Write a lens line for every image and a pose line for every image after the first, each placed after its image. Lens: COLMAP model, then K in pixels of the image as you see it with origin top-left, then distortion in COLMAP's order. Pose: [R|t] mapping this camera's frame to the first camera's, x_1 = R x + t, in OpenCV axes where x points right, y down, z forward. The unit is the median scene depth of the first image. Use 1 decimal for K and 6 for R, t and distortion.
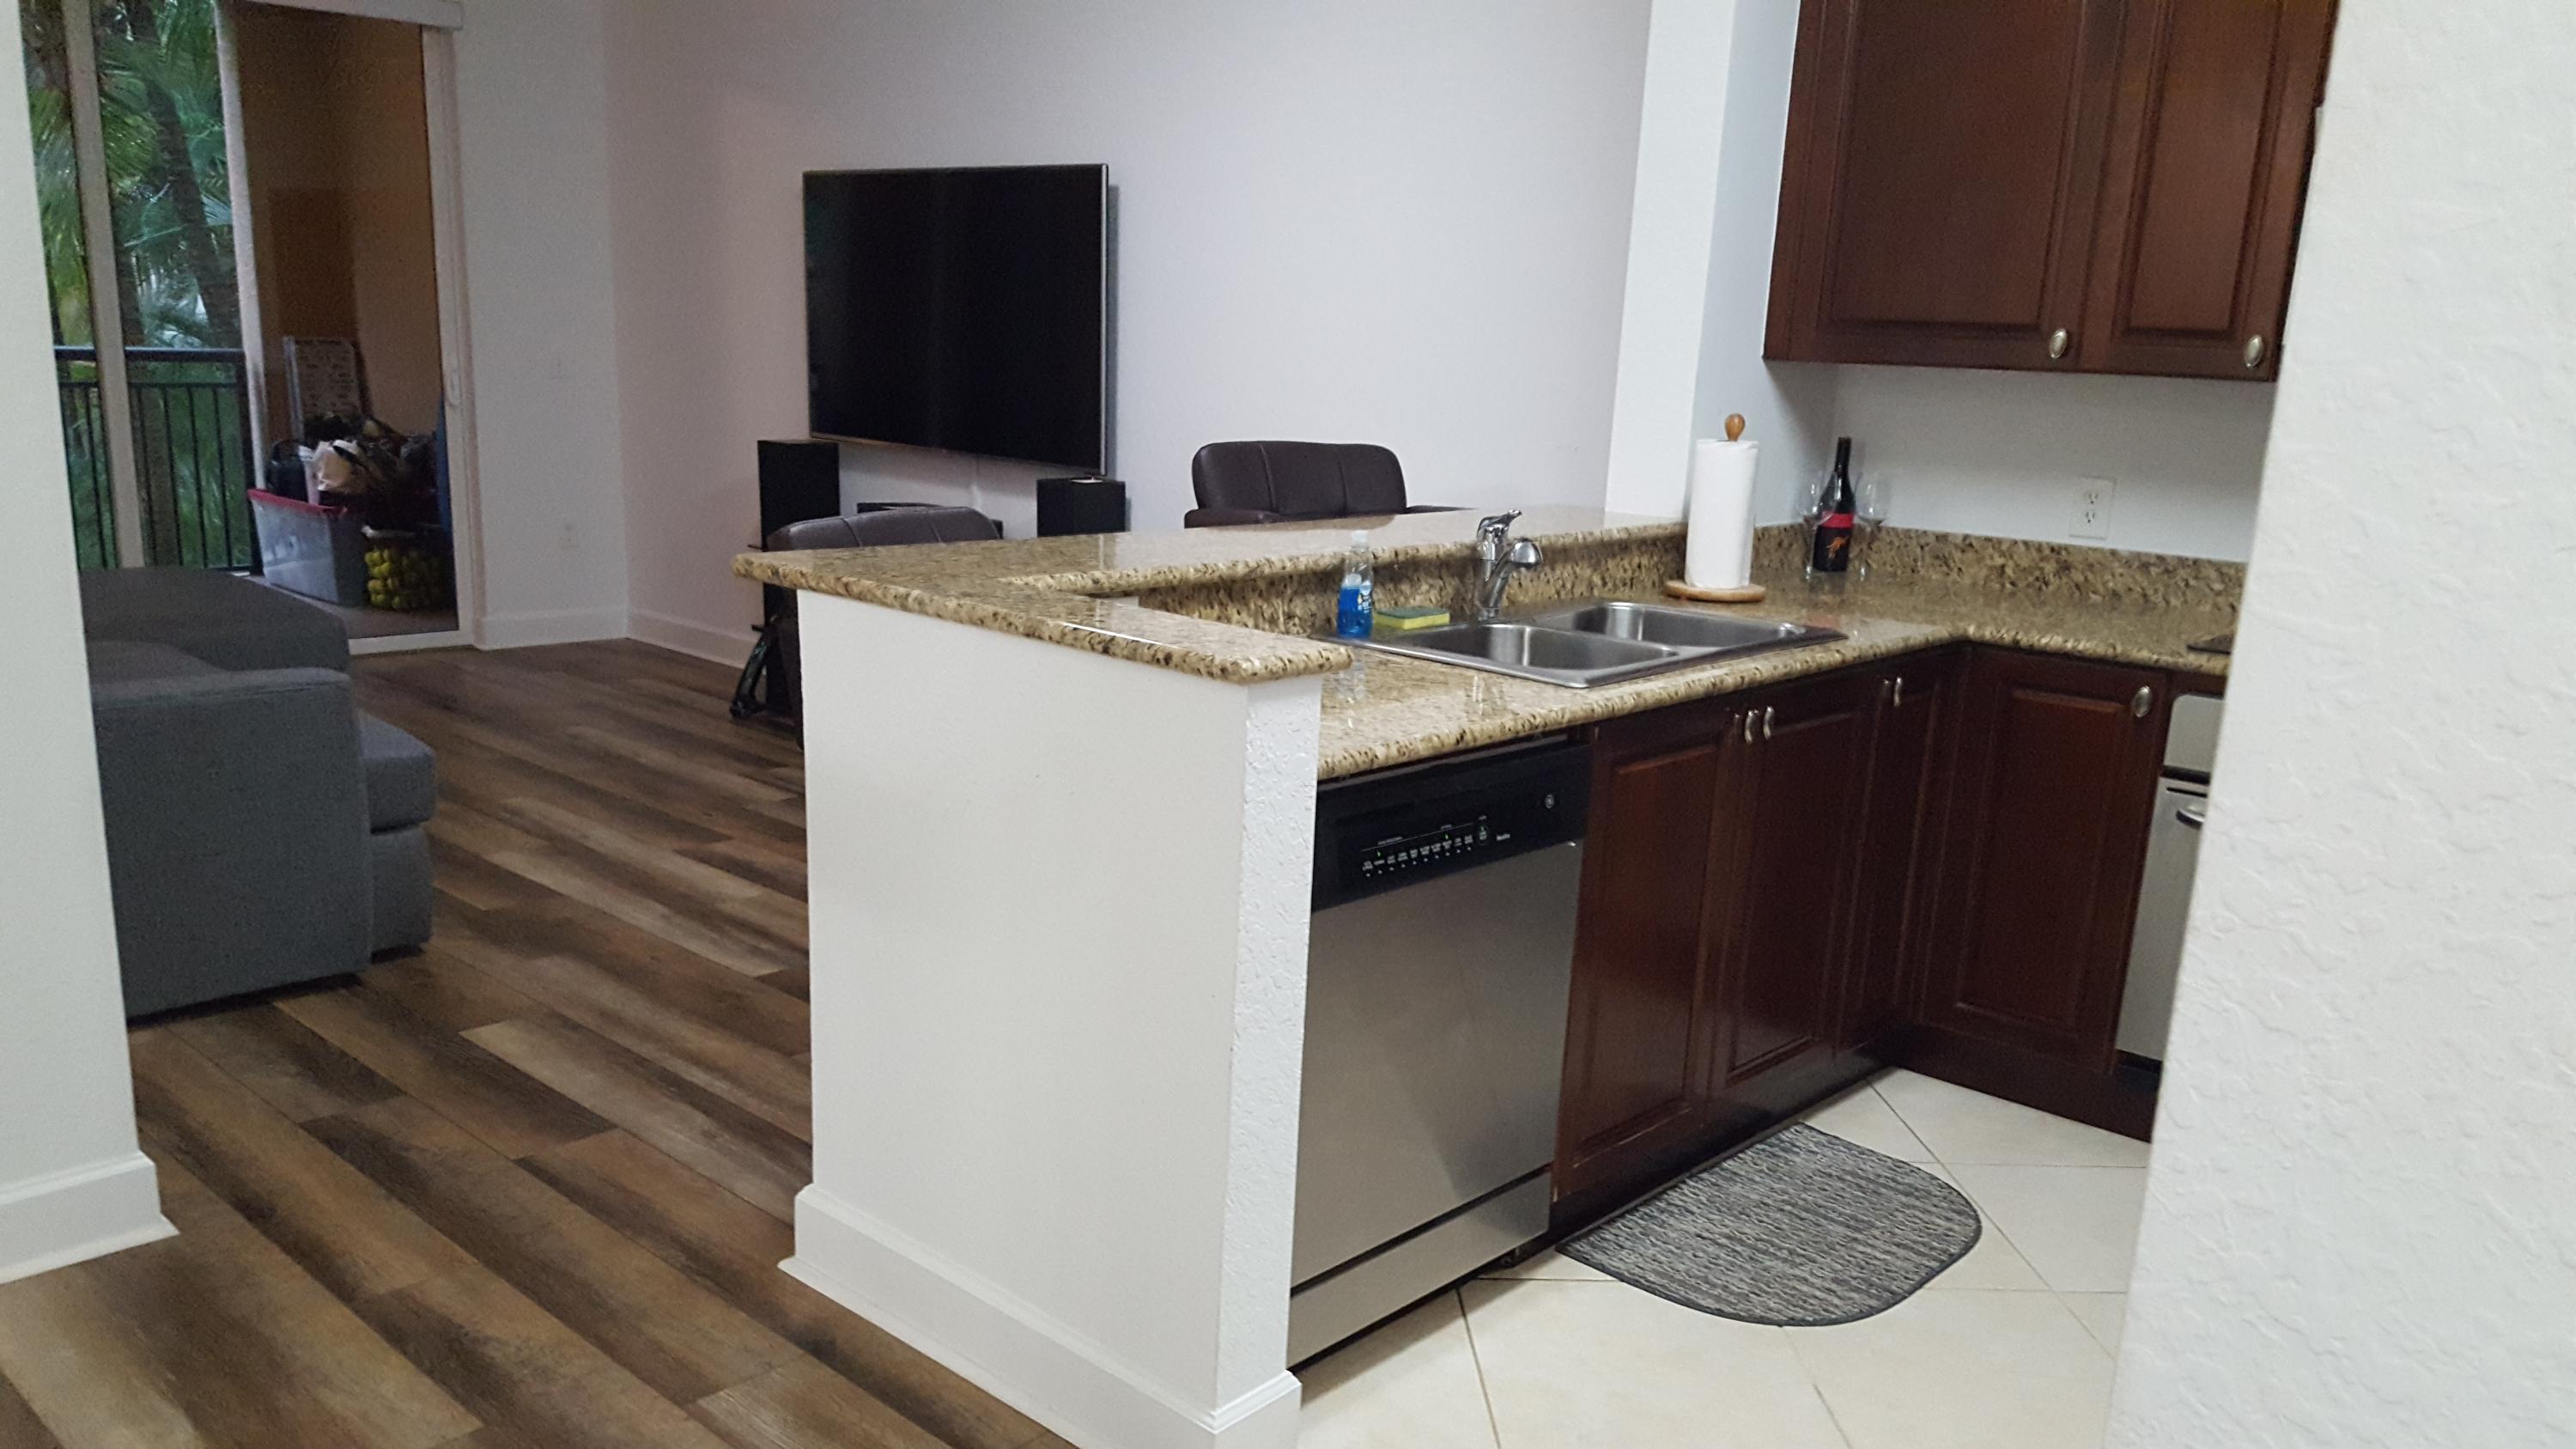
lens RADIAL K [[1899.4, 0, 1290.5], [0, 1899.4, 796.0], [0, 0, 1]] dist [0.117923, -0.186071]
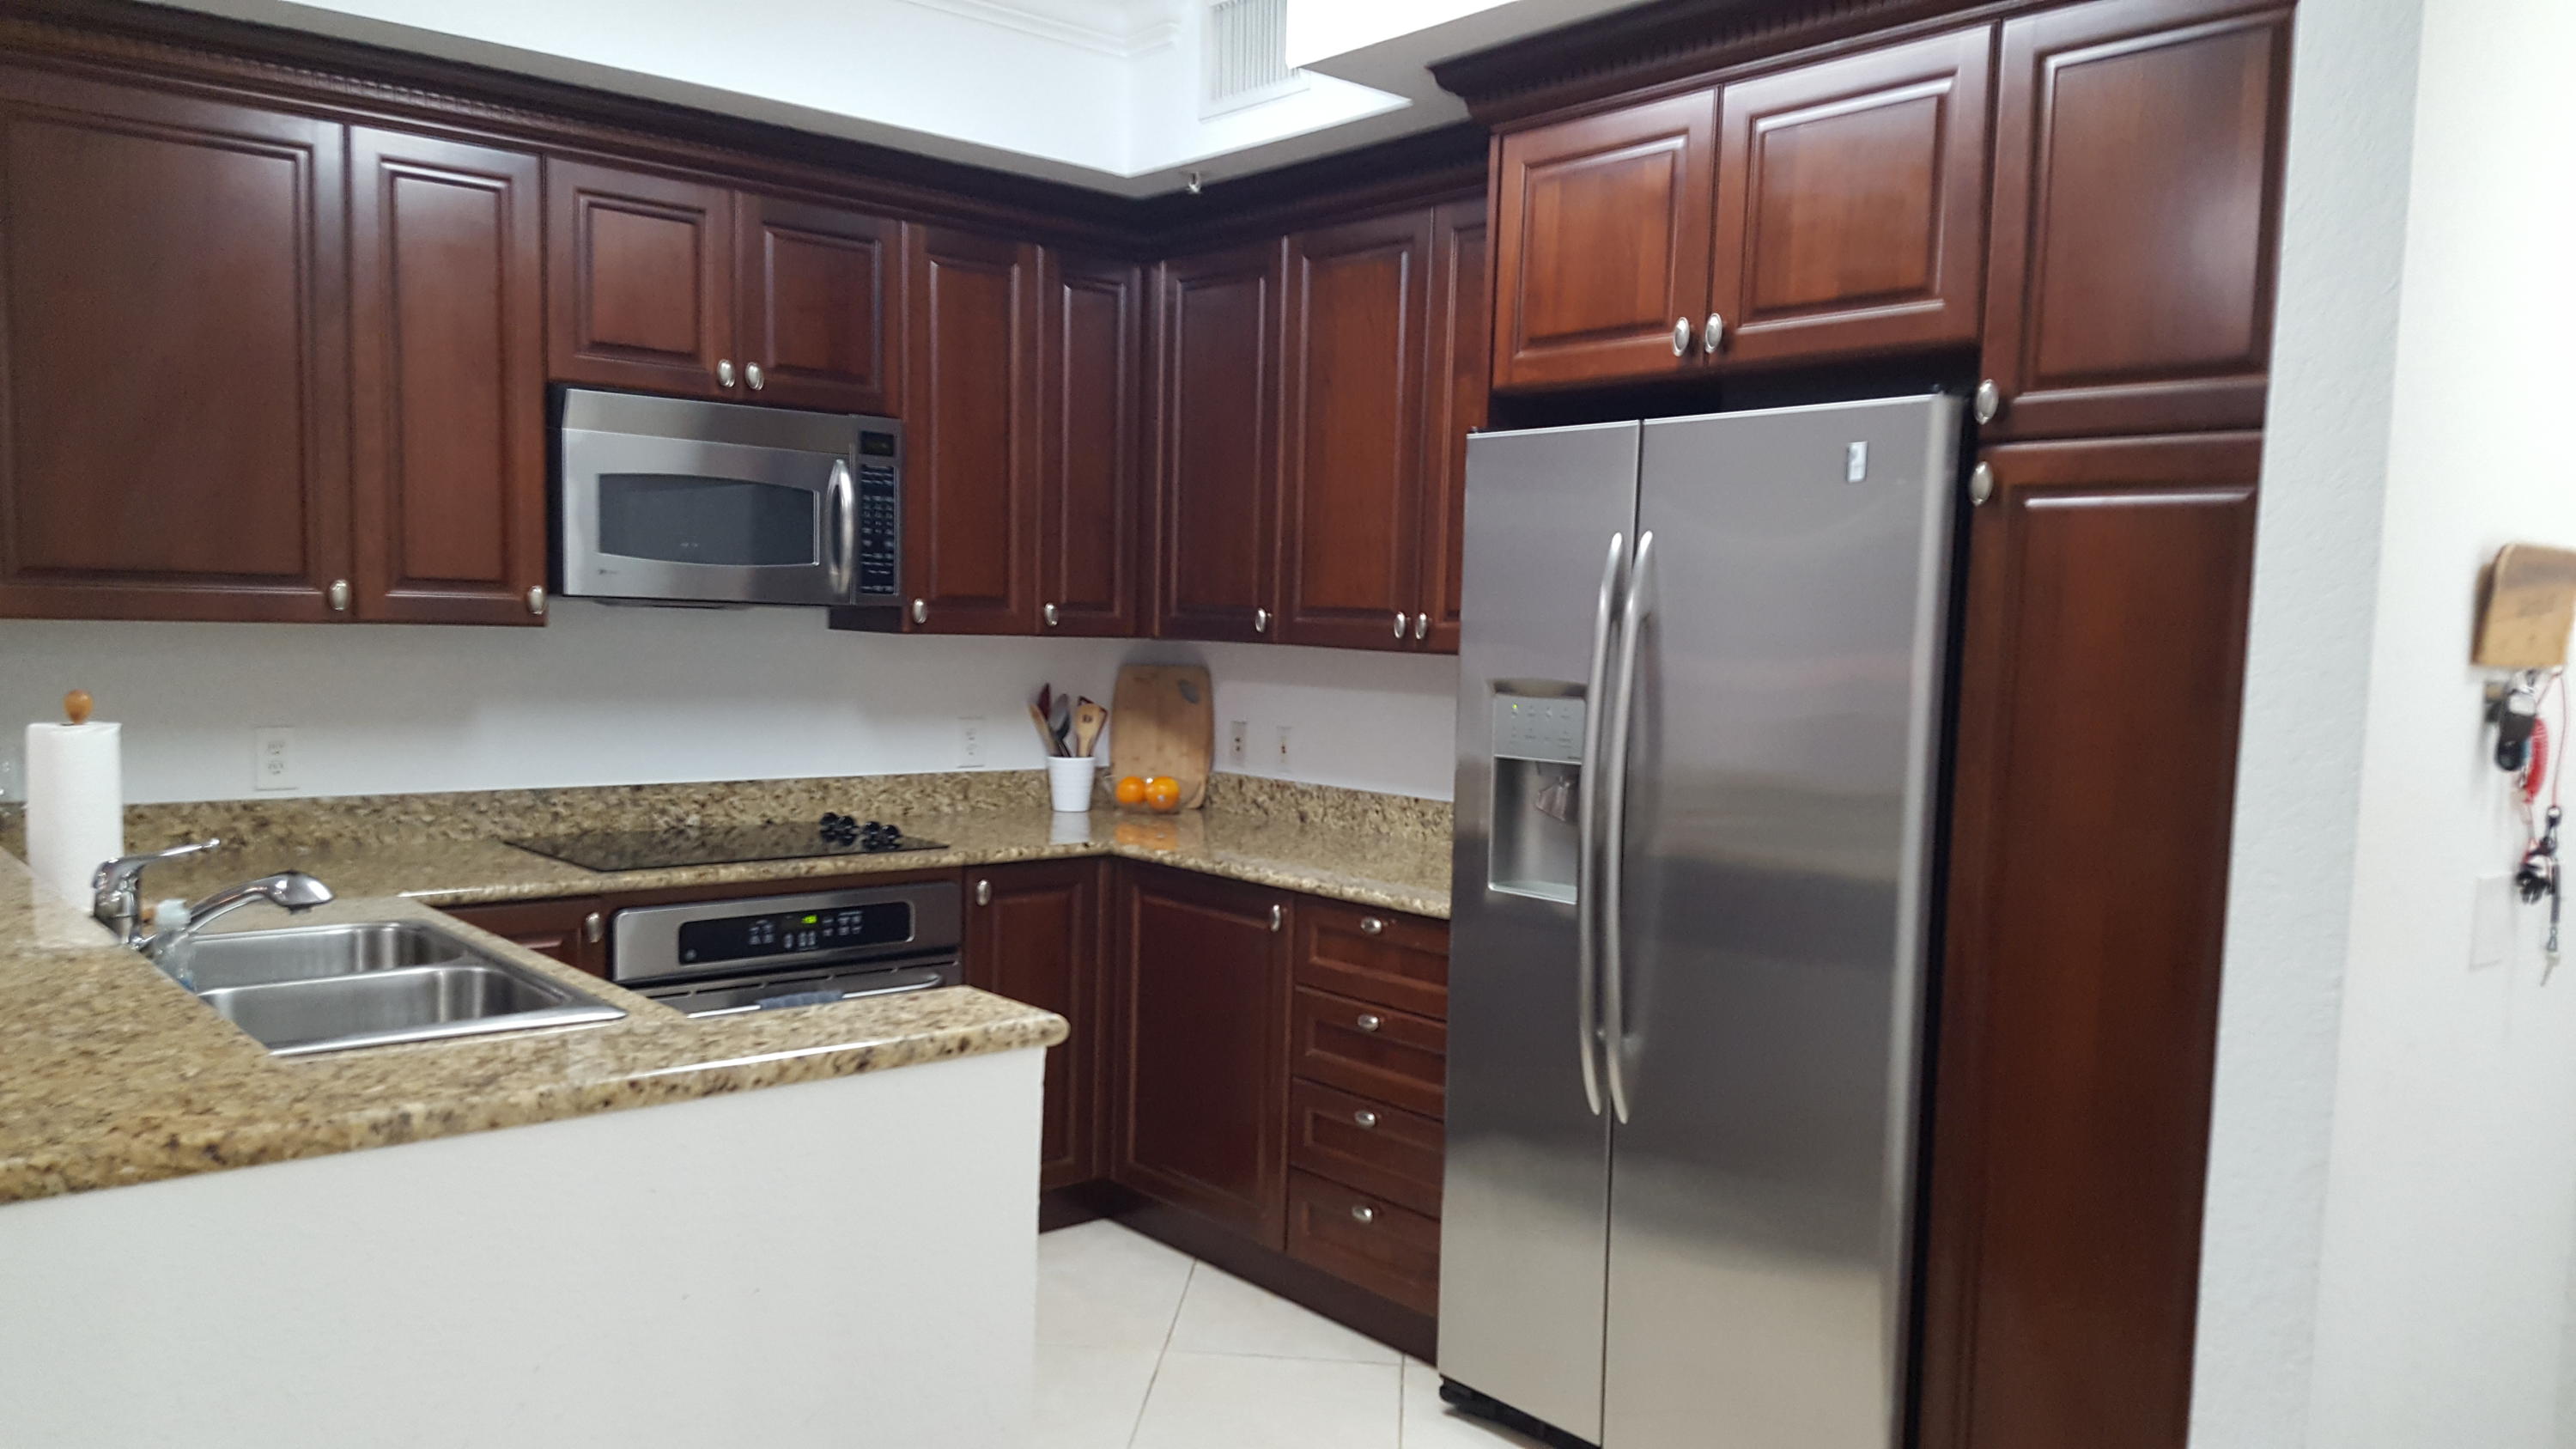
lens RADIAL K [[1945.6, 0, 1286.9], [0, 1945.6, 798.3], [0, 0, 1]] dist [0.108534, -0.251576]
pose [[0.096119, -0.137099, 0.985883, -0.316072], [0.212445, 0.970472, 0.114244, -0.087875], [-0.972434, 0.198465, 0.122407, 0.264660]]
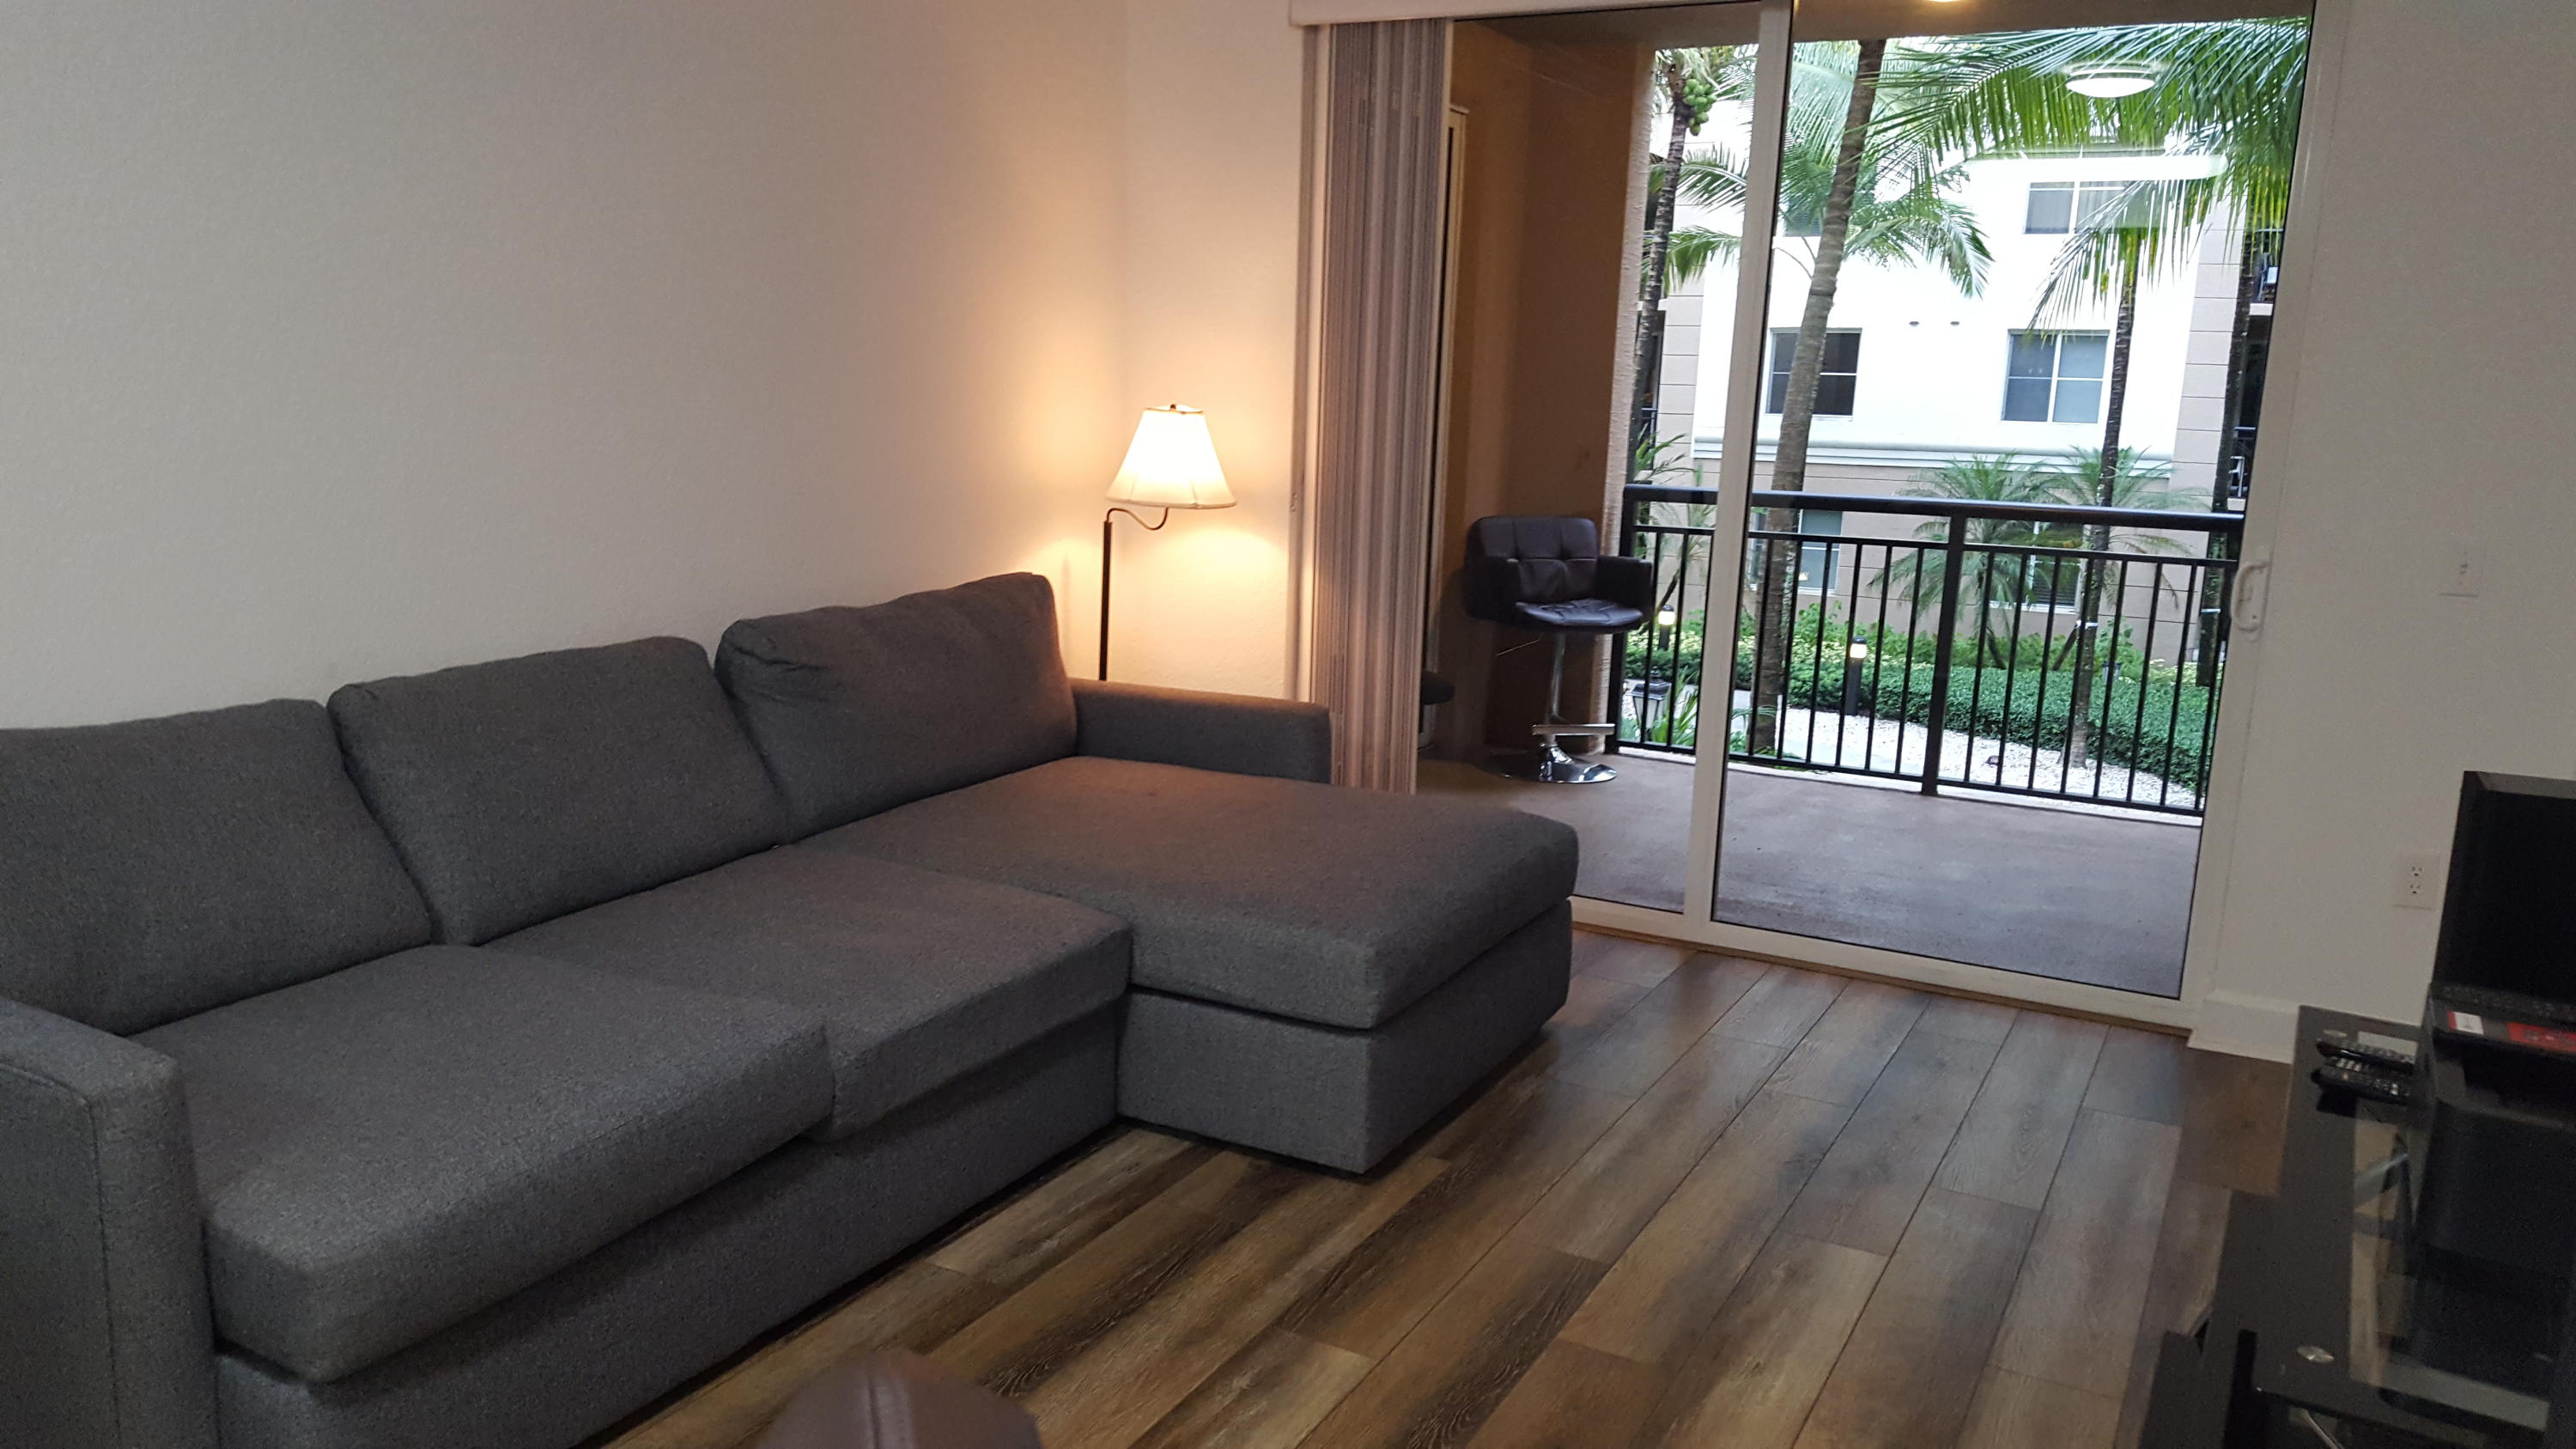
lens RADIAL K [[1894.8, 0, 1284.6], [0, 1894.8, 772.5], [0, 0, 1]] dist [0.127858, -0.223866]
pose [[0.248707, 0.163749, -0.954637, 0.063093], [-0.253792, 0.962187, 0.098925, -0.187205], [0.934738, 0.217676, 0.280861, 0.753748]]
